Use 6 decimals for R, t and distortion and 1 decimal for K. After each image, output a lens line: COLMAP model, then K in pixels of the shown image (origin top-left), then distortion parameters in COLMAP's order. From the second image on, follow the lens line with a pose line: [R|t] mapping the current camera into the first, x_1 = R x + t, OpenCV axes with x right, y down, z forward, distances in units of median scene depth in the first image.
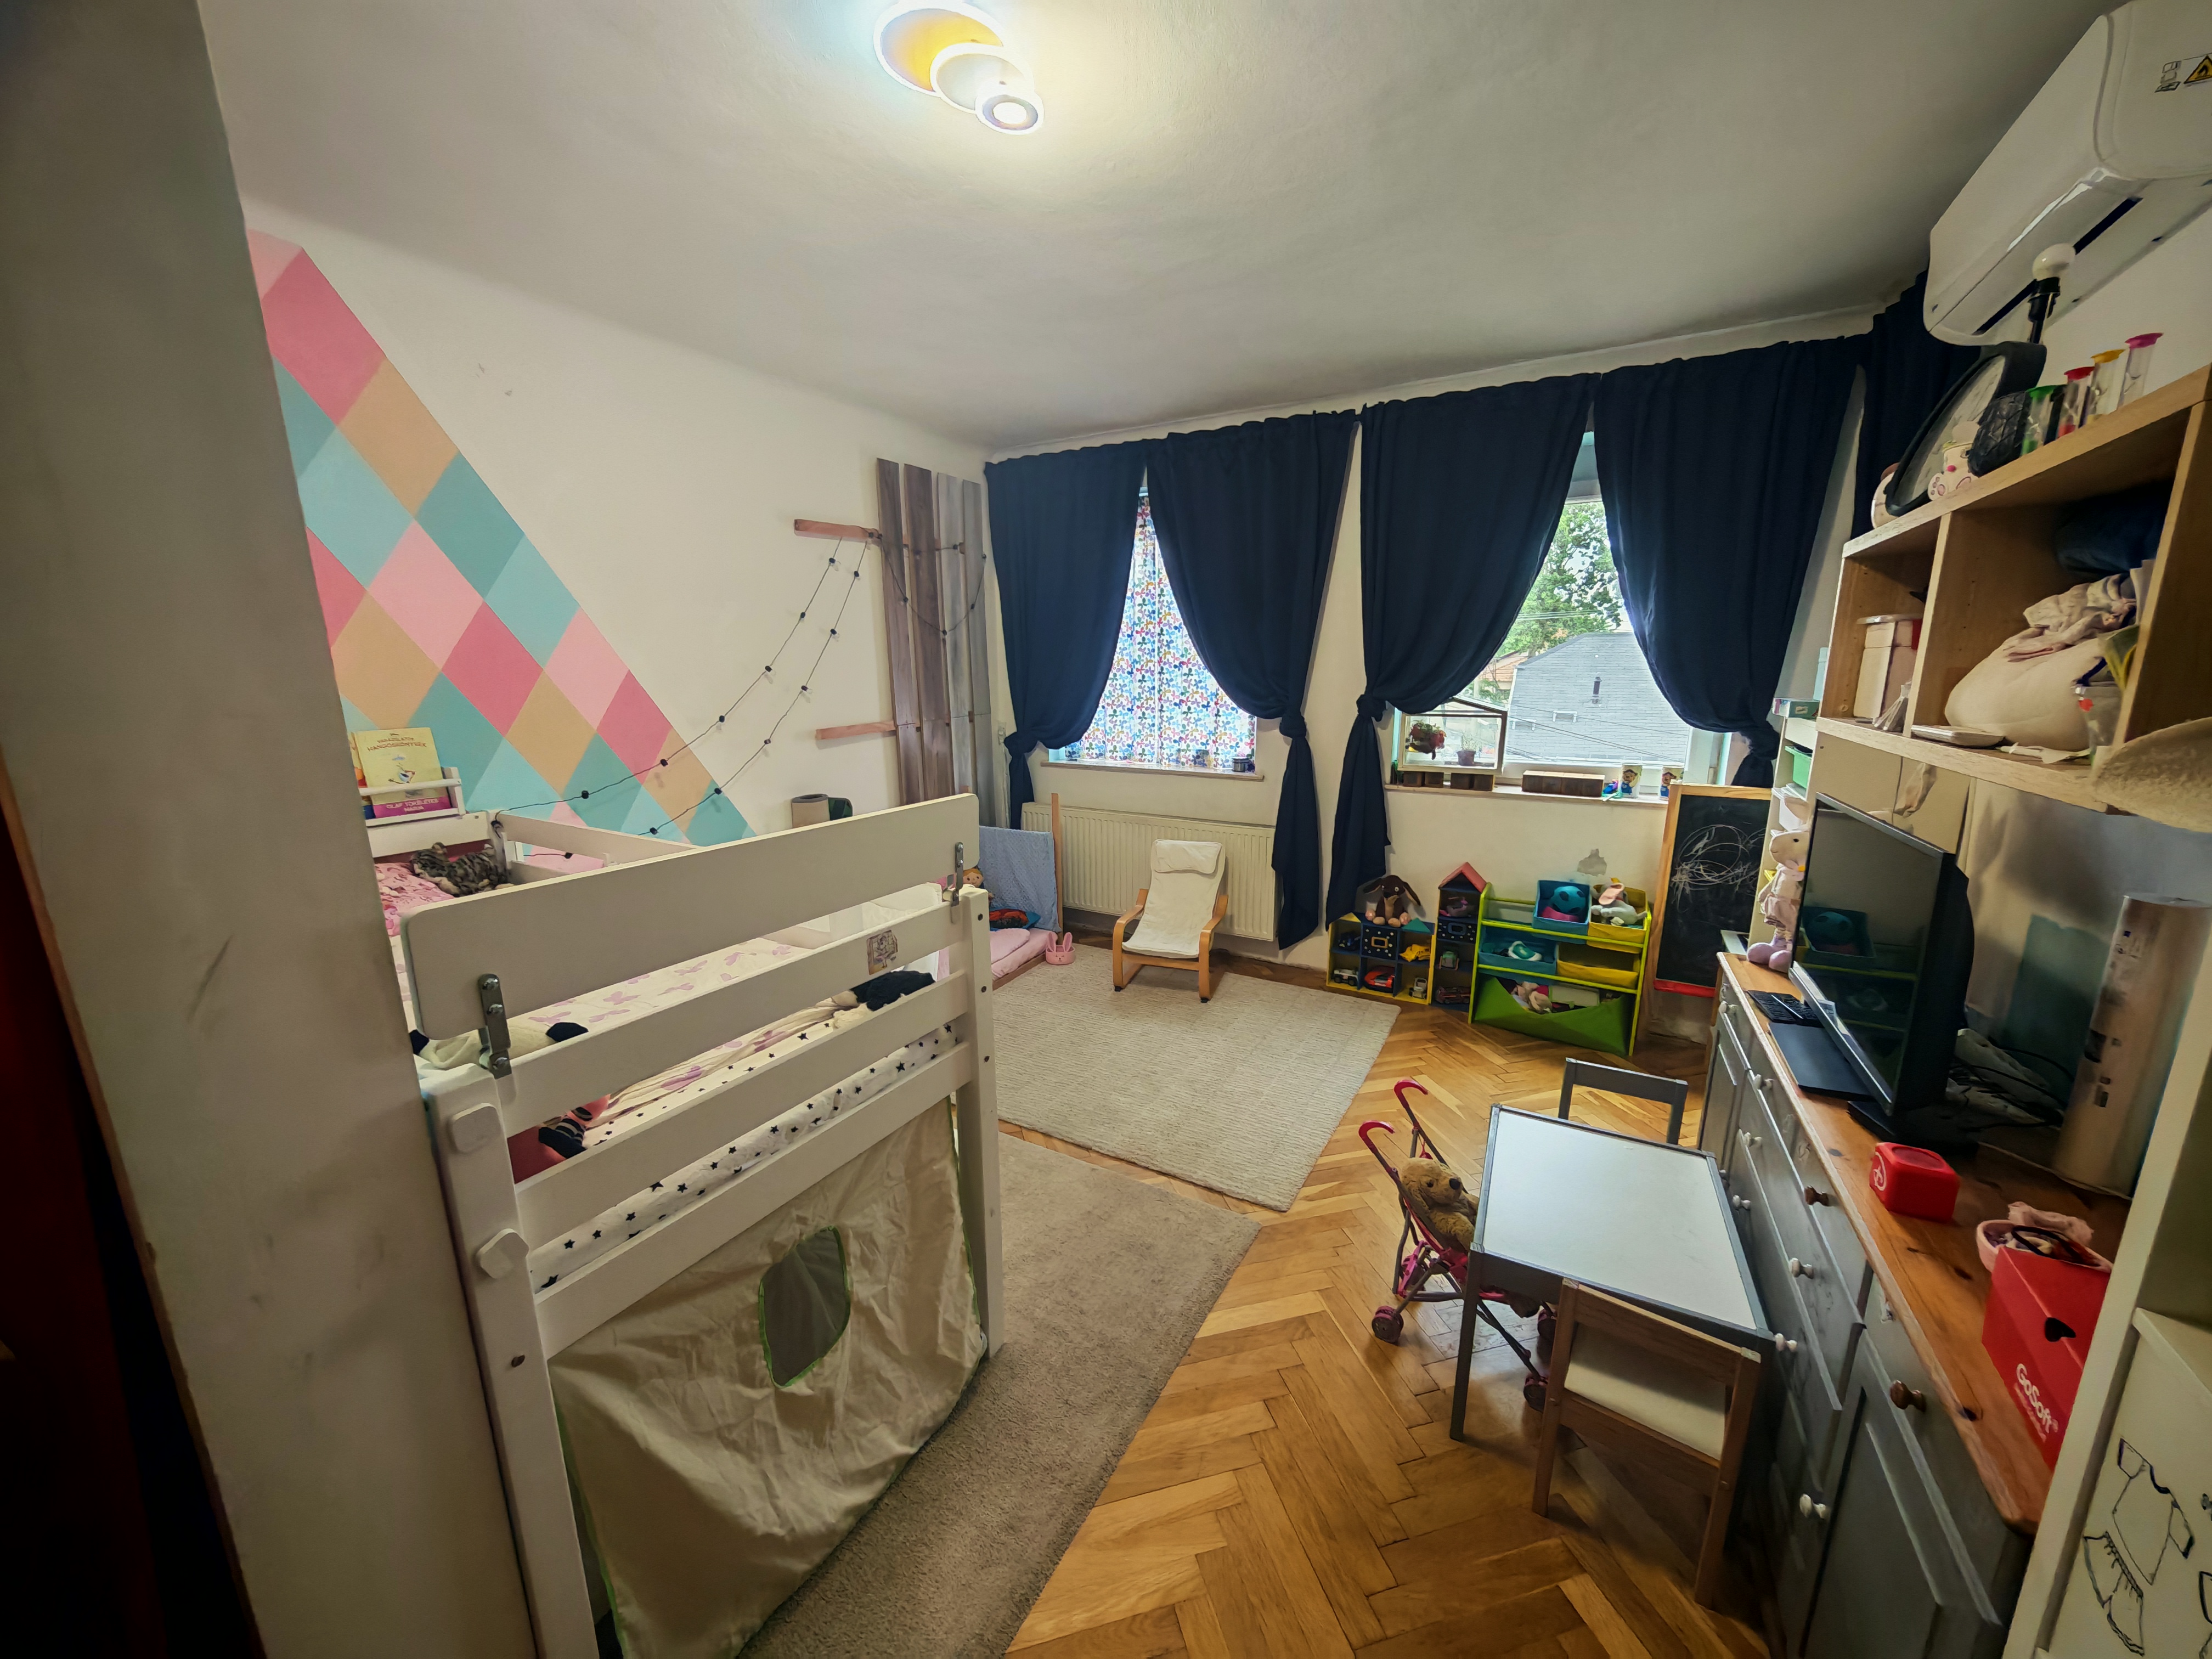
lens RADIAL K [[826.0, 0, 1101.3], [0, 826.0, 833.7], [0, 0, 1]] dist [-0.001908, 0.000267]
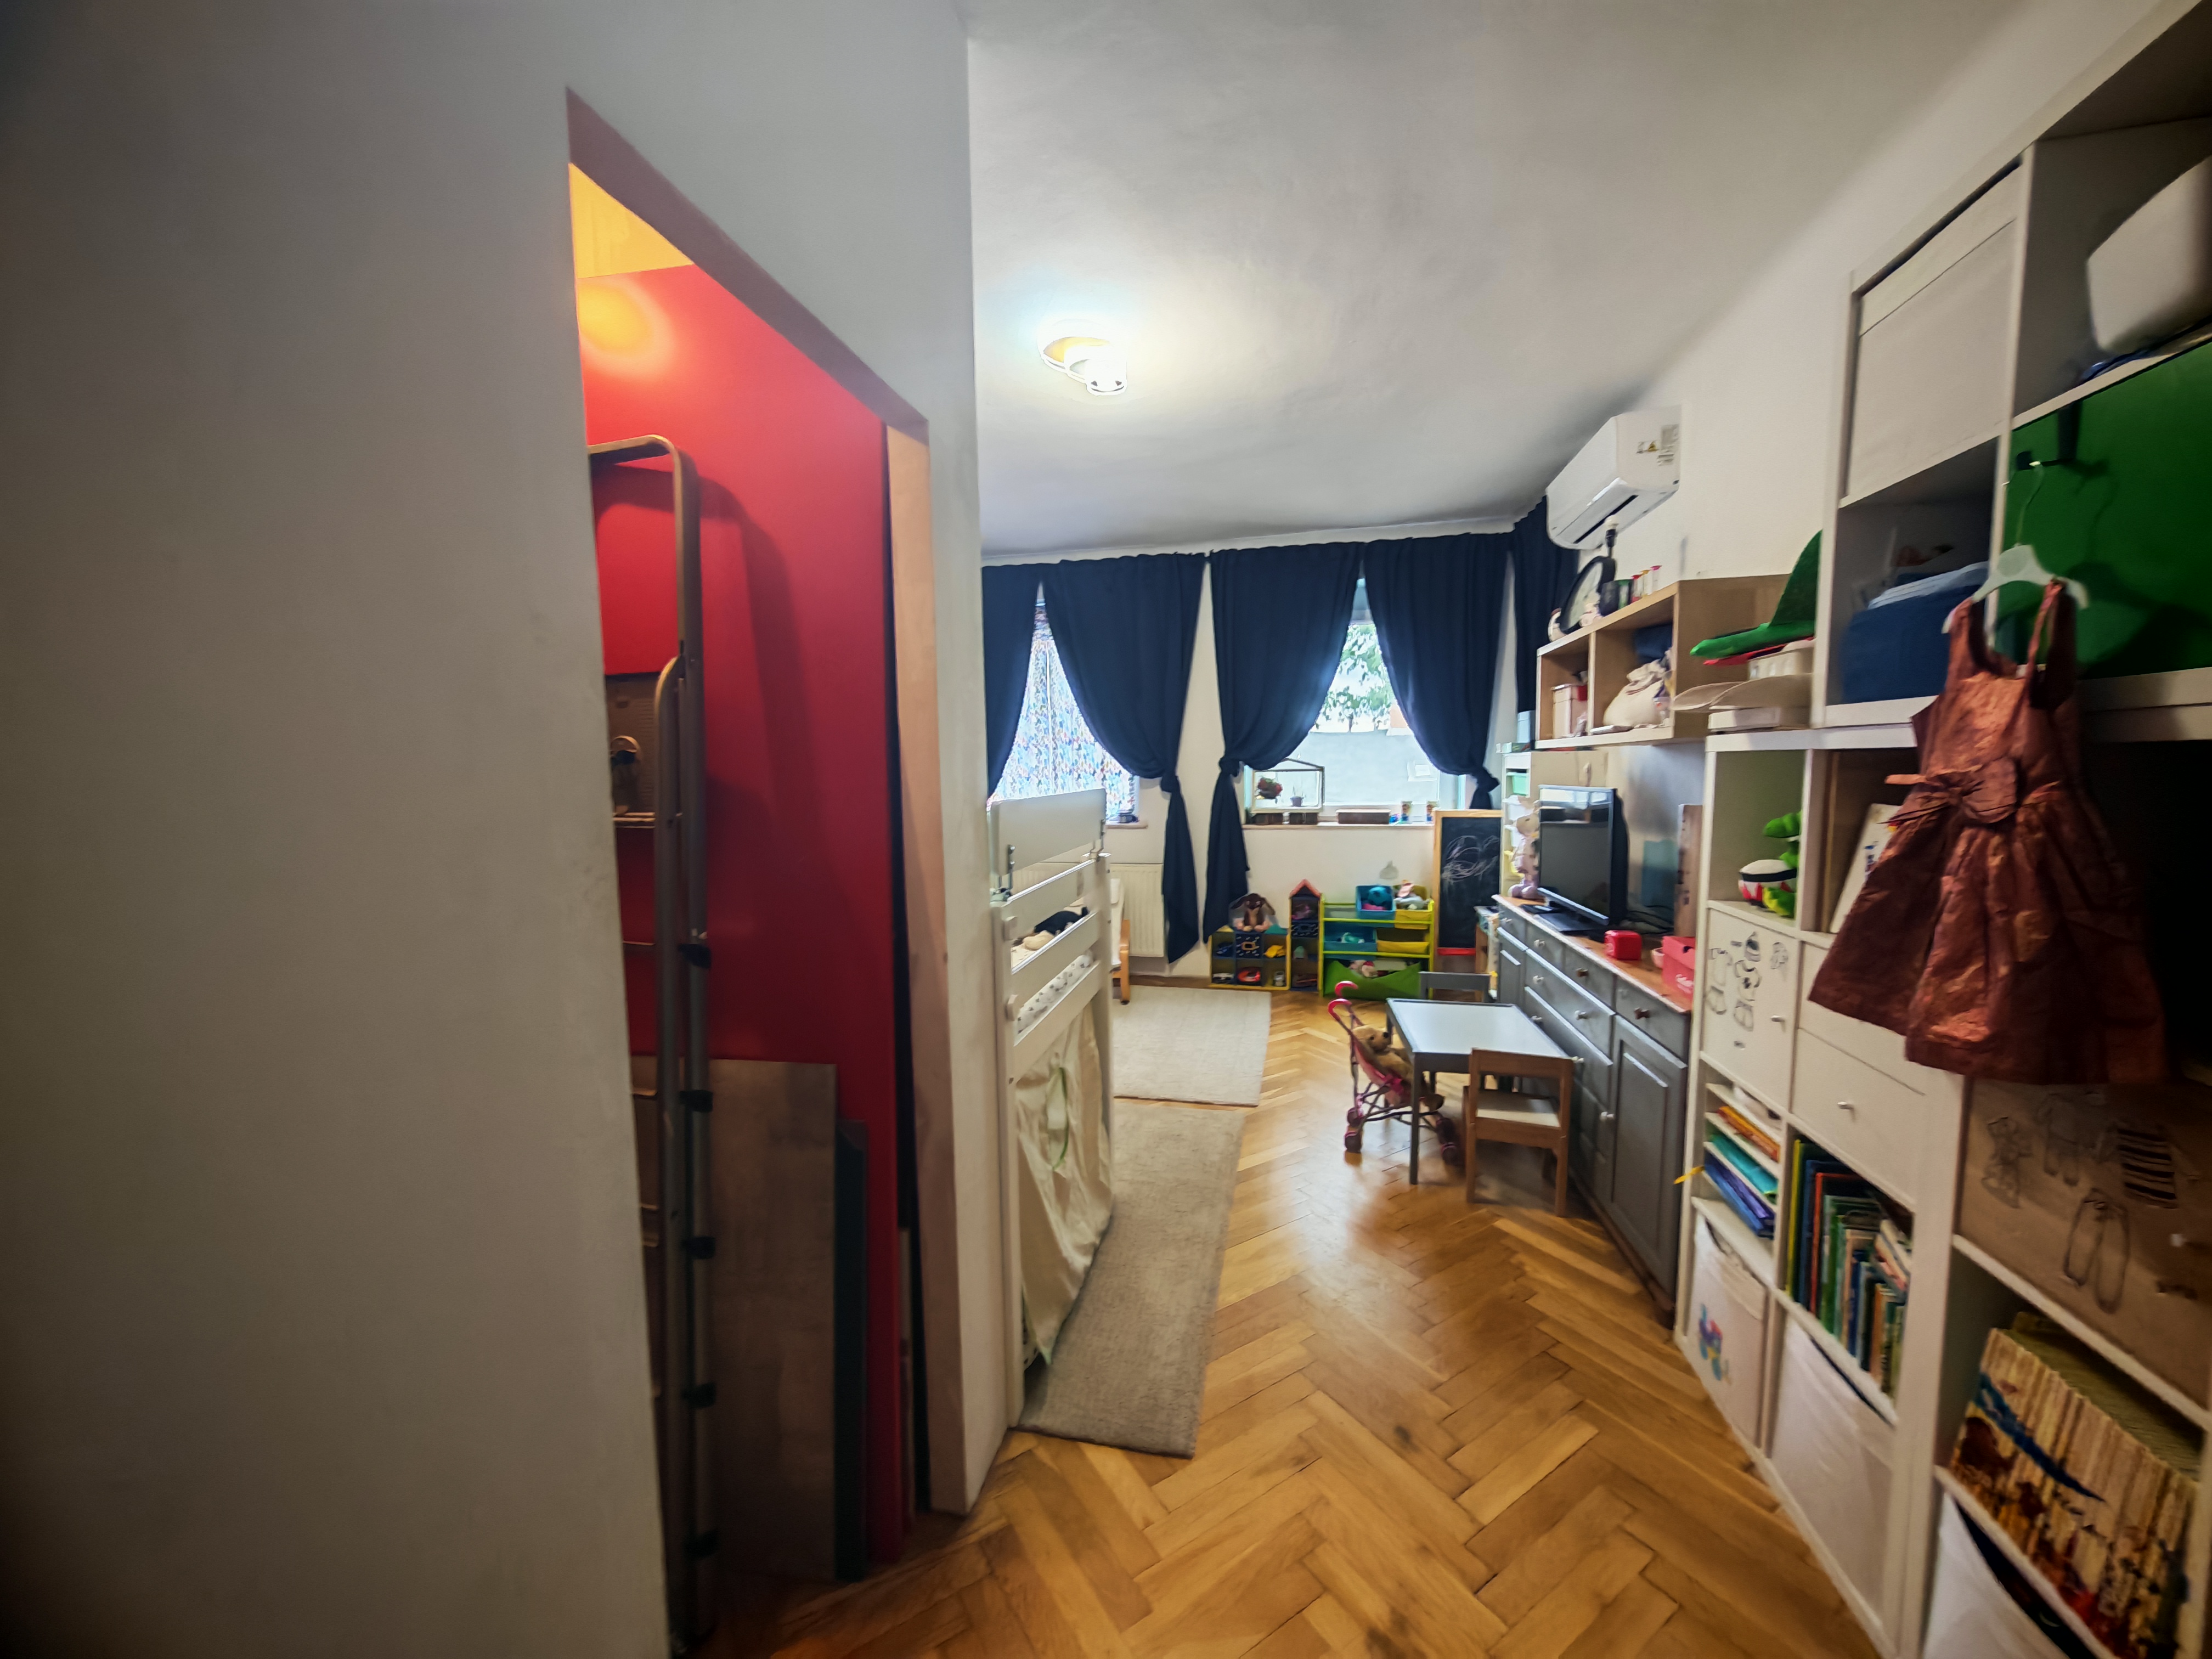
lens RADIAL K [[826.0, 0, 1101.3], [0, 826.0, 833.7], [0, 0, 1]] dist [-0.001908, 0.000267]
pose [[0.955601, -0.034516, 0.292636, -0.349984], [0.069921, 0.991312, -0.111403, 0.116624], [-0.286248, 0.126918, 0.949712, -0.253470]]
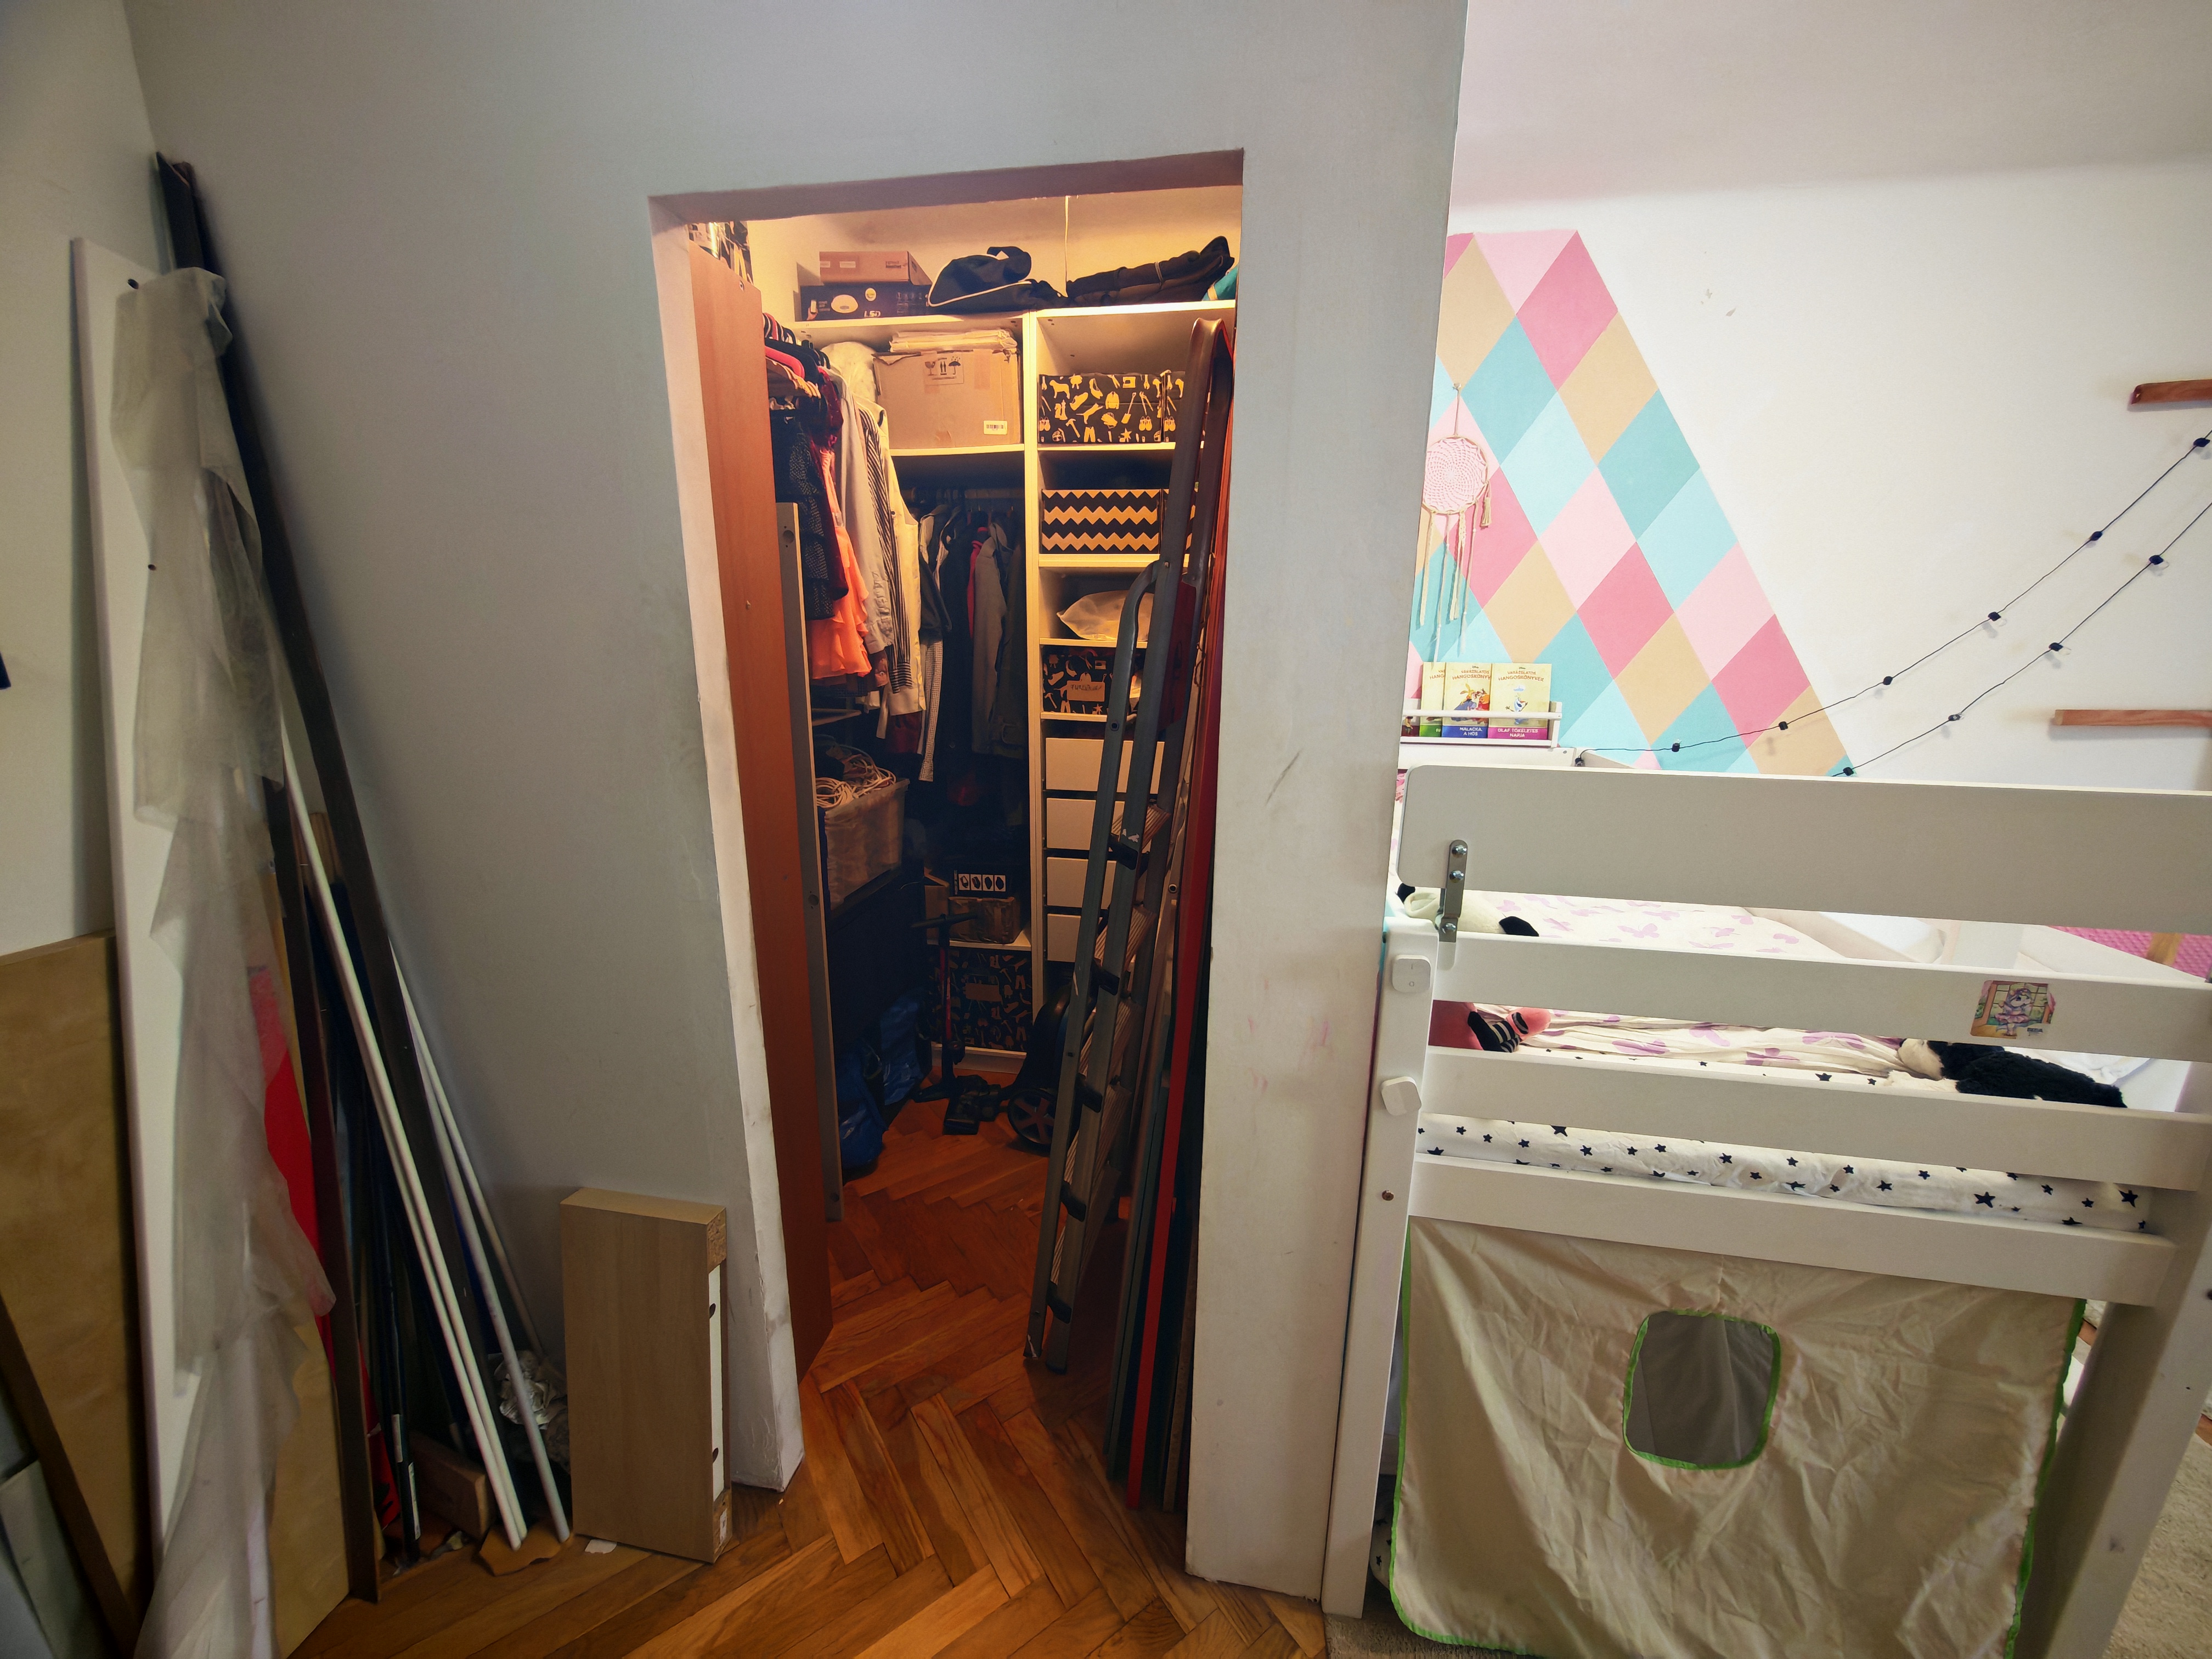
lens RADIAL K [[826.0, 0, 1101.3], [0, 826.0, 833.7], [0, 0, 1]] dist [-0.001908, 0.000267]
pose [[0.357606, 0.232754, -0.904402, 0.009569], [-0.204941, 0.964395, 0.167159, 0.026722], [0.911108, 0.125572, 0.392574, 0.060350]]
